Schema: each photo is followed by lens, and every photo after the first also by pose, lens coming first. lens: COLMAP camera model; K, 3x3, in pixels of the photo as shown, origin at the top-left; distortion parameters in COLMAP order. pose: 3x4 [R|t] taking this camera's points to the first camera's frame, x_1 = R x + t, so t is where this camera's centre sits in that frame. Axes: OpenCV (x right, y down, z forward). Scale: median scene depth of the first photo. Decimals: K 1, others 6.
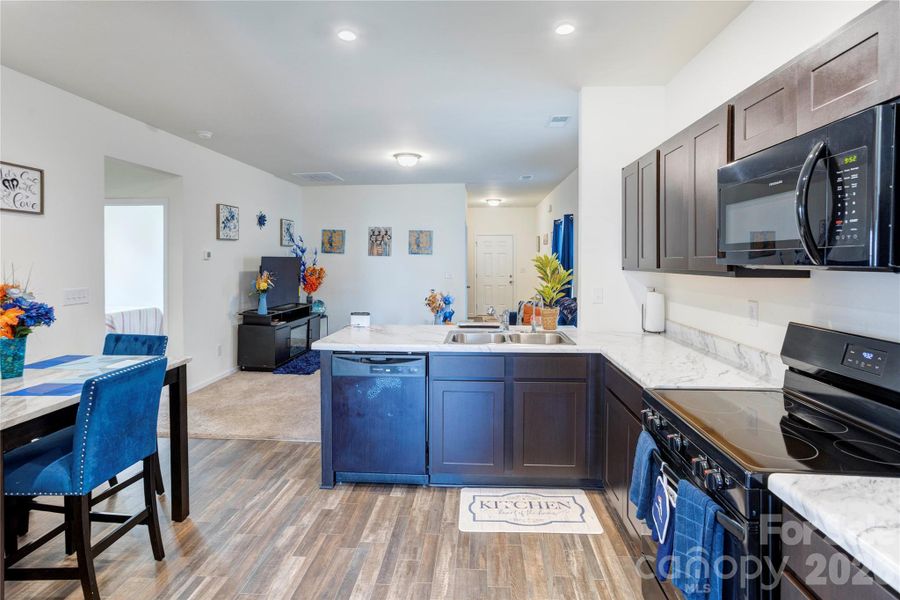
lens RADIAL K [[456.1, 0, 456.5], [0, 456.1, 270.5], [0, 0, 1]] dist [-0.020750, 0.012228]
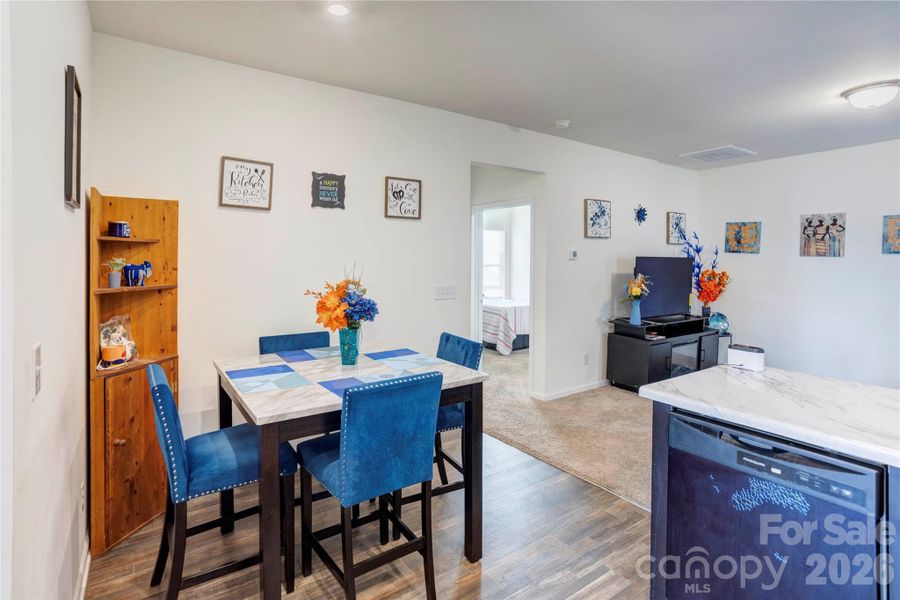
lens RADIAL K [[456.1, 0, 429.1], [0, 456.1, 260.0], [0, 0, 1]] dist [-0.020750, 0.012228]
pose [[0.611586, 0.008876, -0.791128, 0.010316], [-0.027643, 0.999566, -0.010155, -0.006103], [0.790695, 0.028079, 0.611566, 0.203699]]
